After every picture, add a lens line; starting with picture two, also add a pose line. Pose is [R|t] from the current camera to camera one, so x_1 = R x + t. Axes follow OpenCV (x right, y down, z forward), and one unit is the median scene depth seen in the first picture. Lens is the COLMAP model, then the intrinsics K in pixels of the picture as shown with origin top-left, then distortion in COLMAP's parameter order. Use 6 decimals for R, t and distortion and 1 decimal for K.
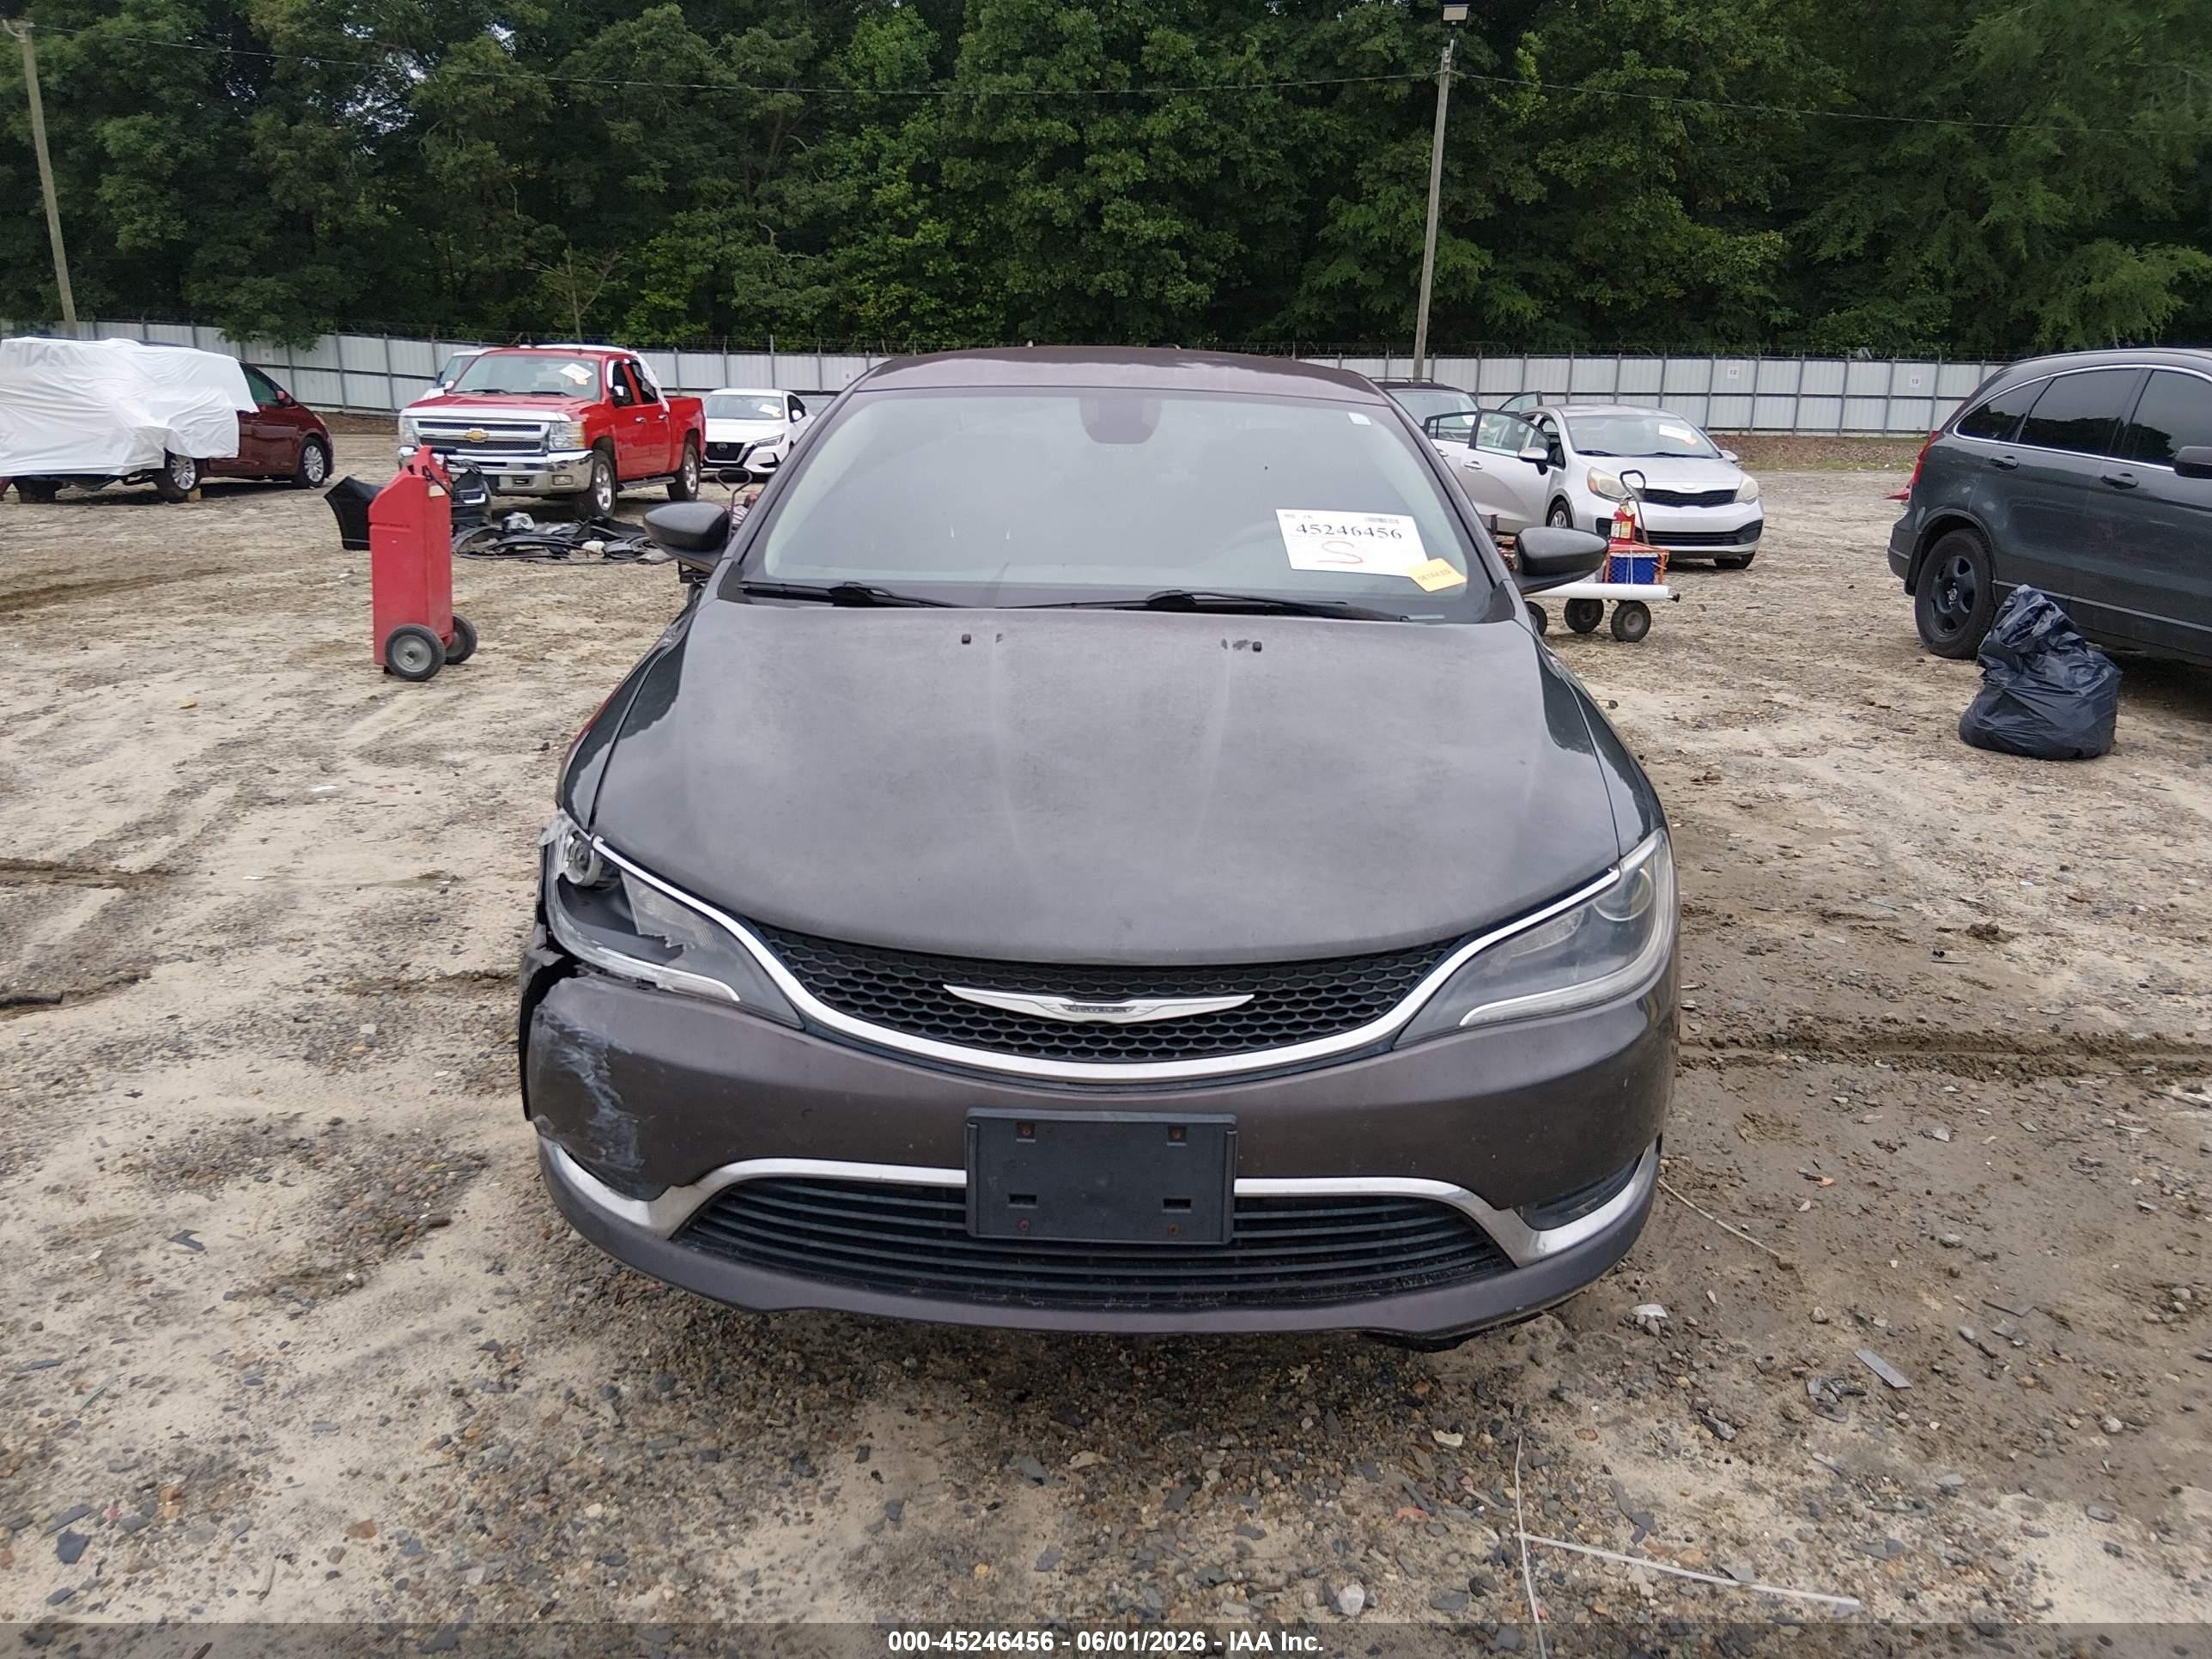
lens RADIAL K [[1667.1, 0, 1121.7], [0, 1667.1, 824.3], [0, 0, 1]] dist [0.072843, -0.120522]
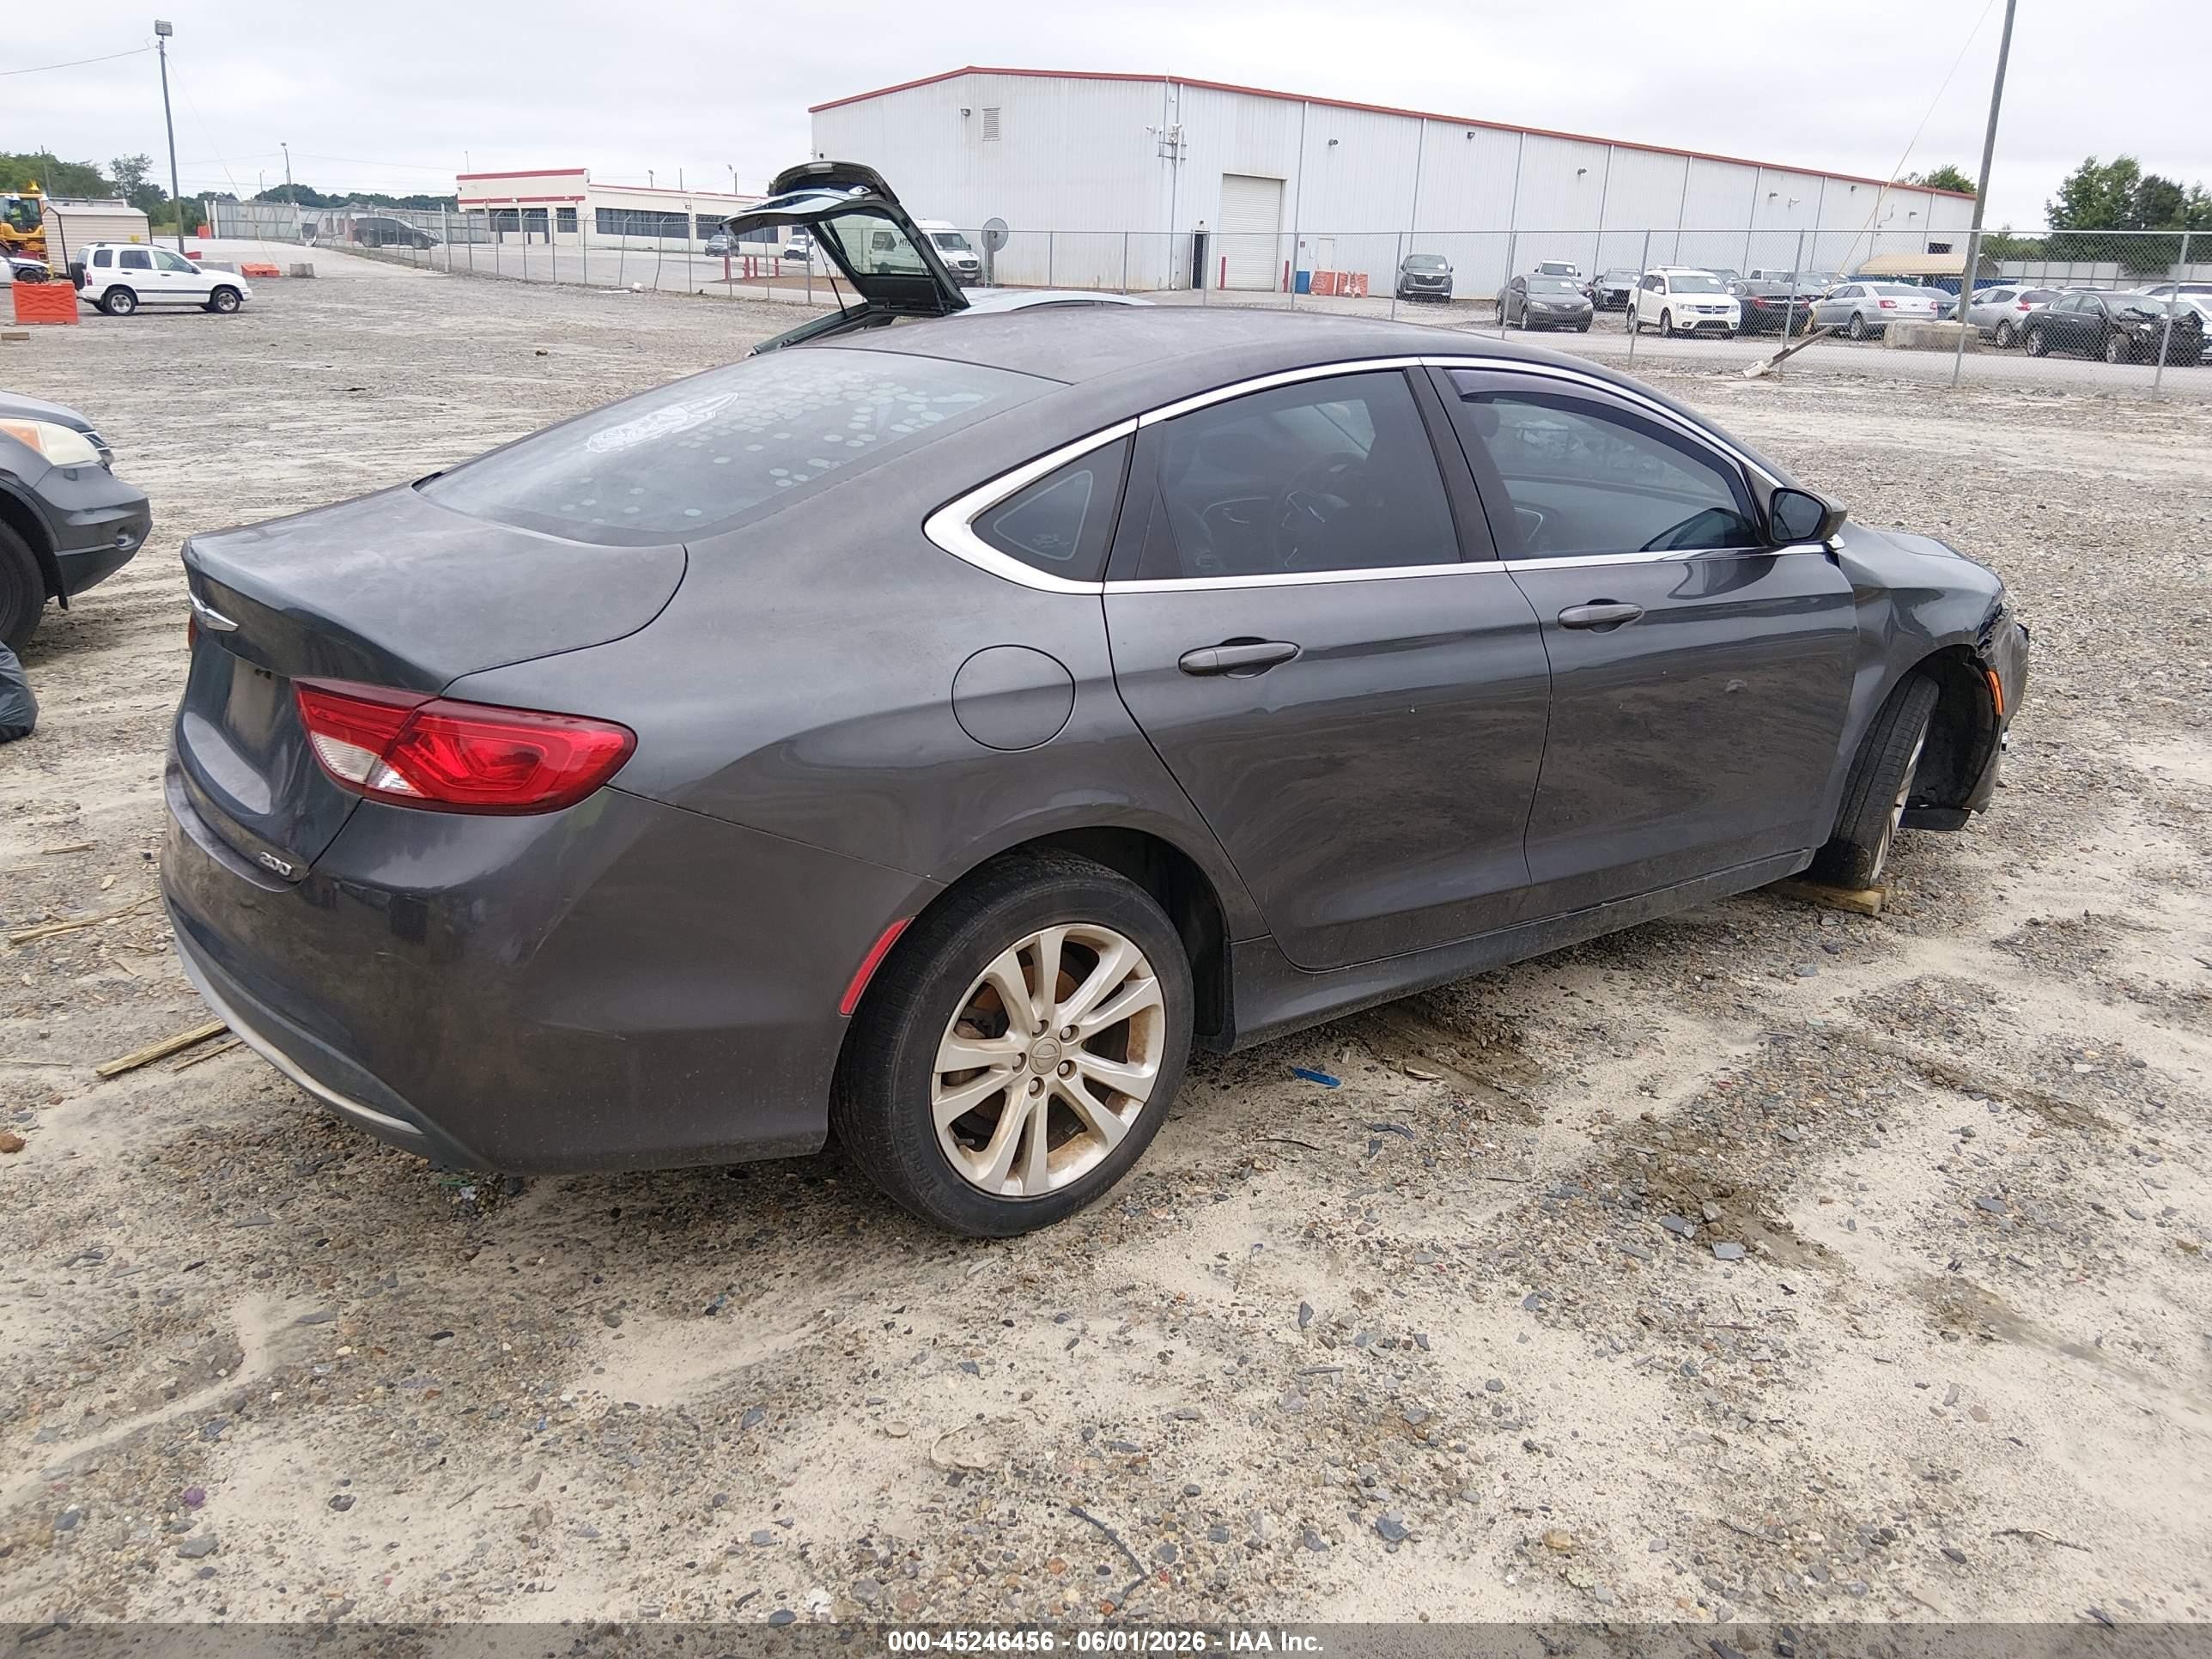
lens RADIAL K [[1667.1, 0, 1110.6], [0, 1667.1, 837.9], [0, 0, 1]] dist [0.072843, -0.120522]
pose [[-0.613484, -0.281868, 0.737691, -1.188640], [0.171072, 0.864516, 0.472595, -0.831754], [-0.770955, 0.416128, -0.482147, 2.801454]]
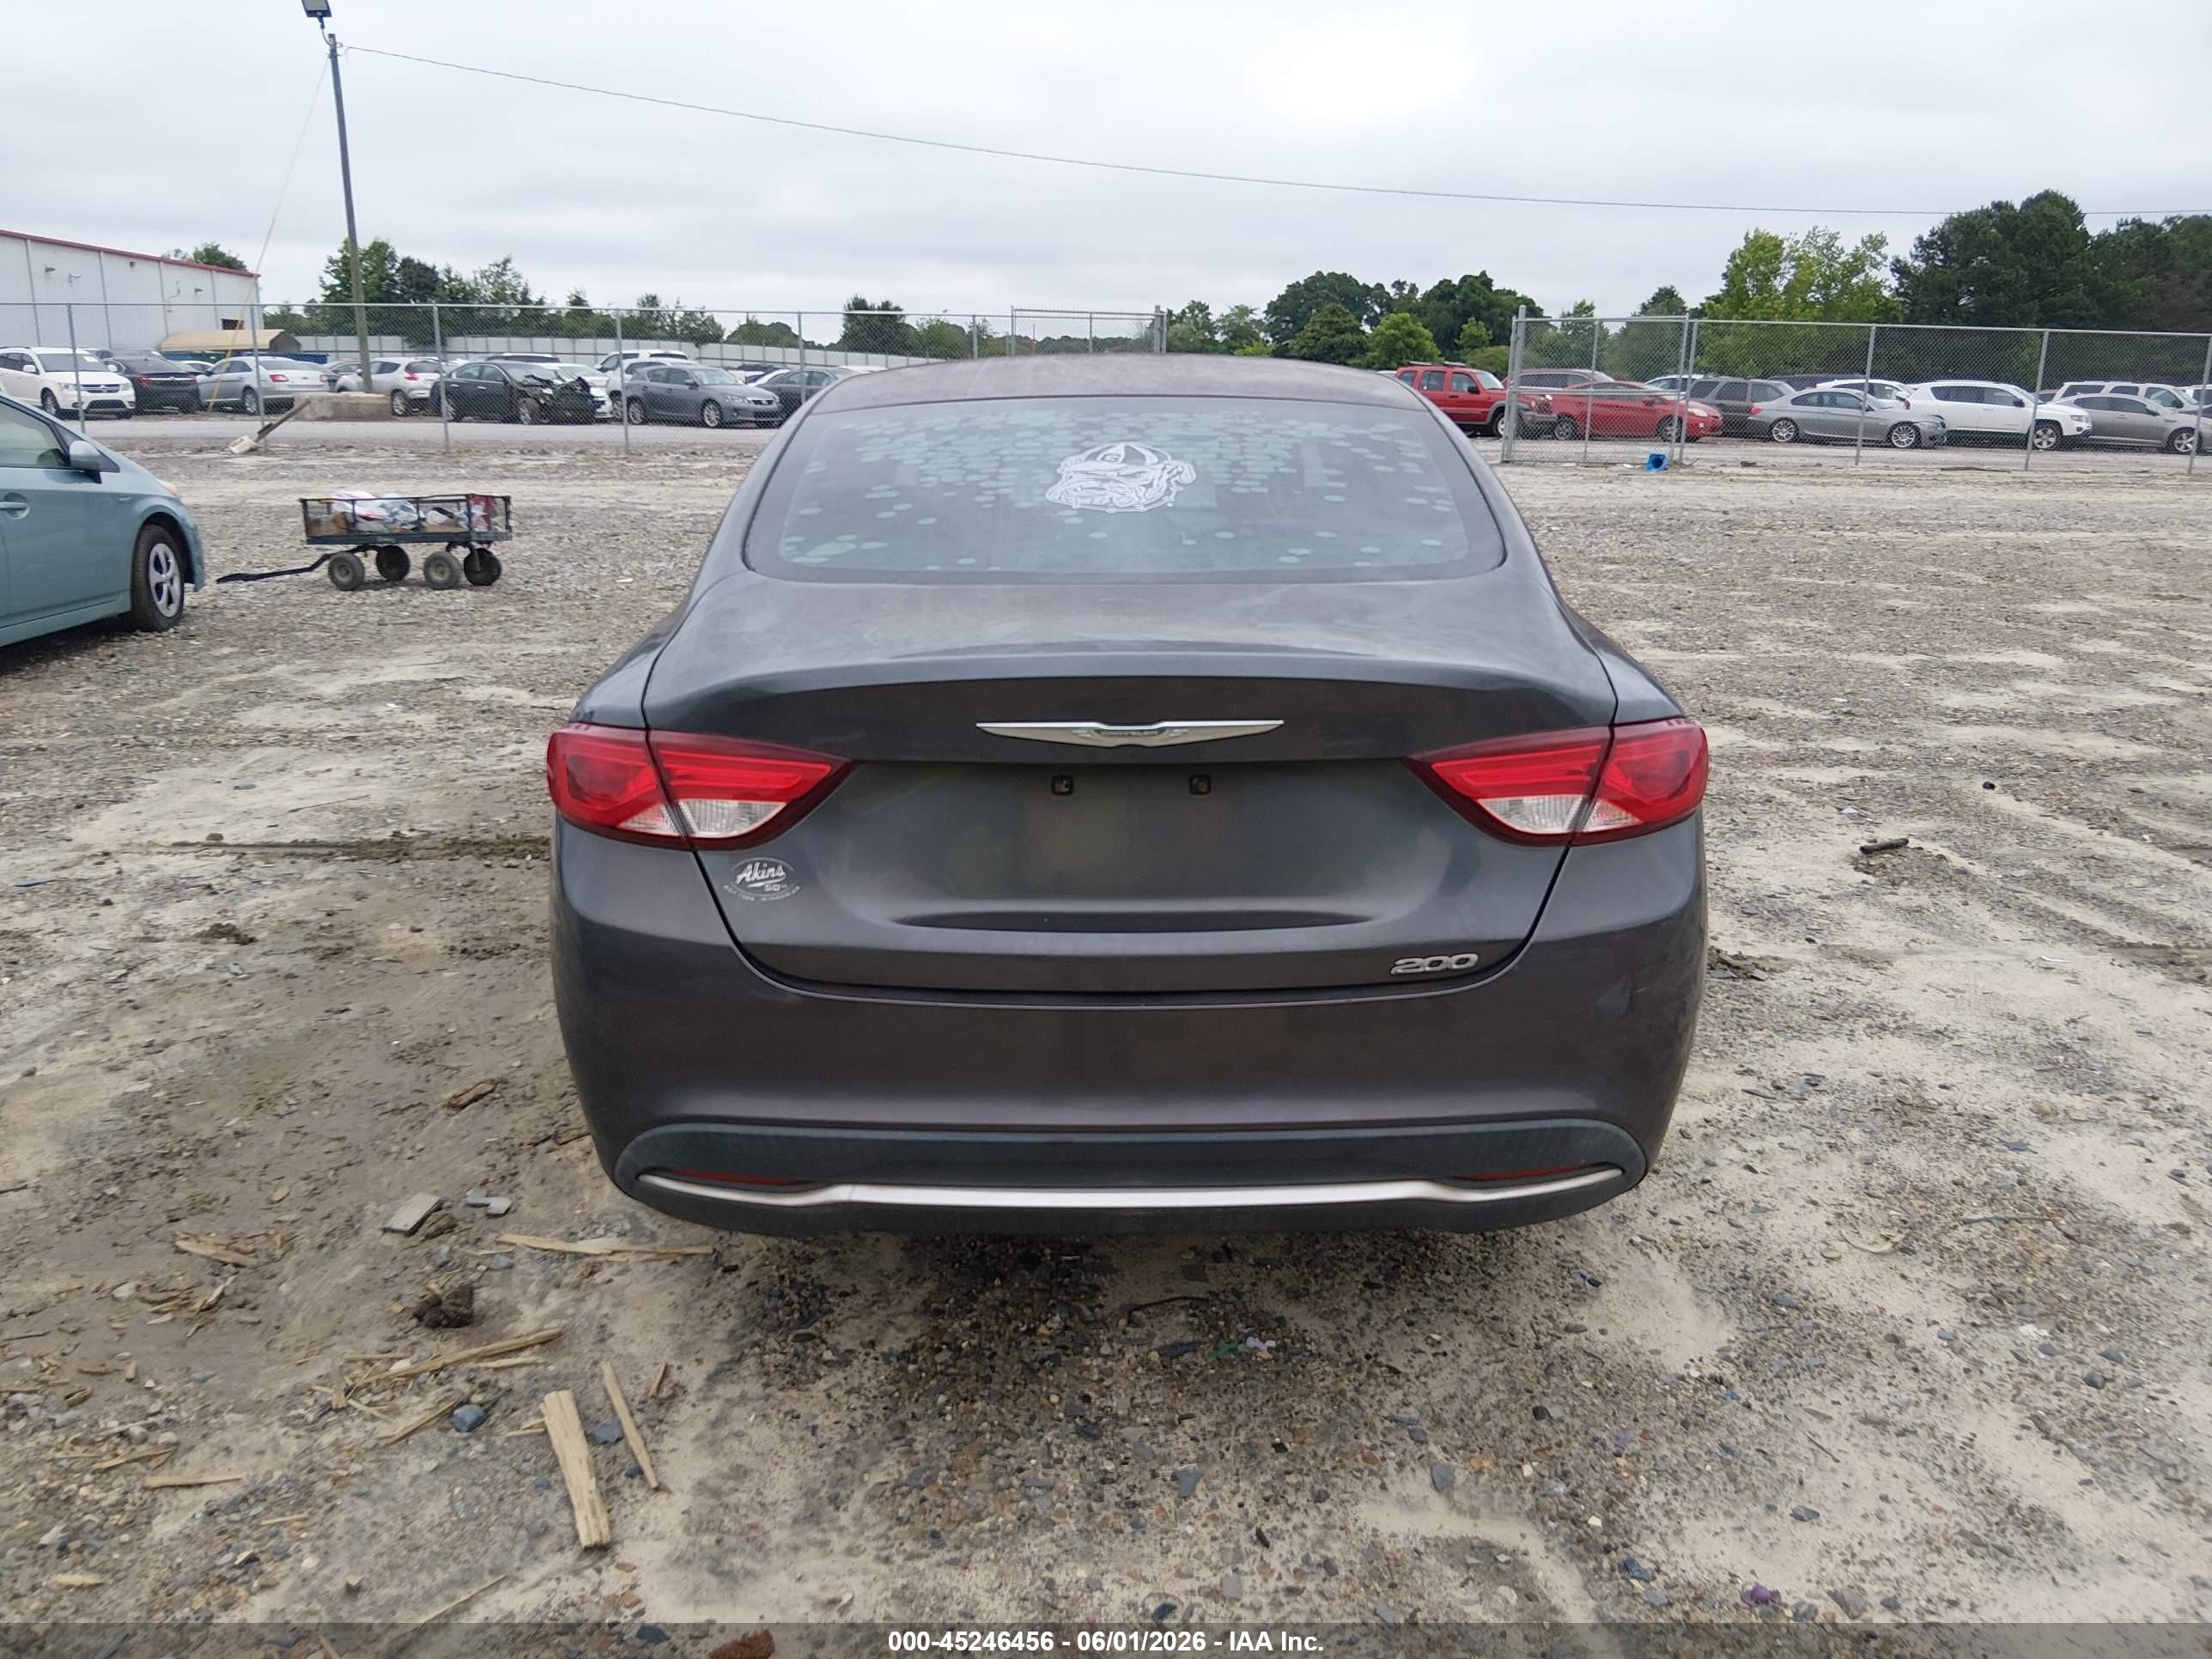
lens RADIAL K [[1667.1, 0, 1096.7], [0, 1667.1, 829.7], [0, 0, 1]] dist [0.072843, -0.120522]
pose [[-0.999526, -0.018880, -0.024309, 0.049330], [-0.028516, 0.865297, 0.500449, -0.924426], [0.011586, 0.500905, -0.865425, 3.430147]]
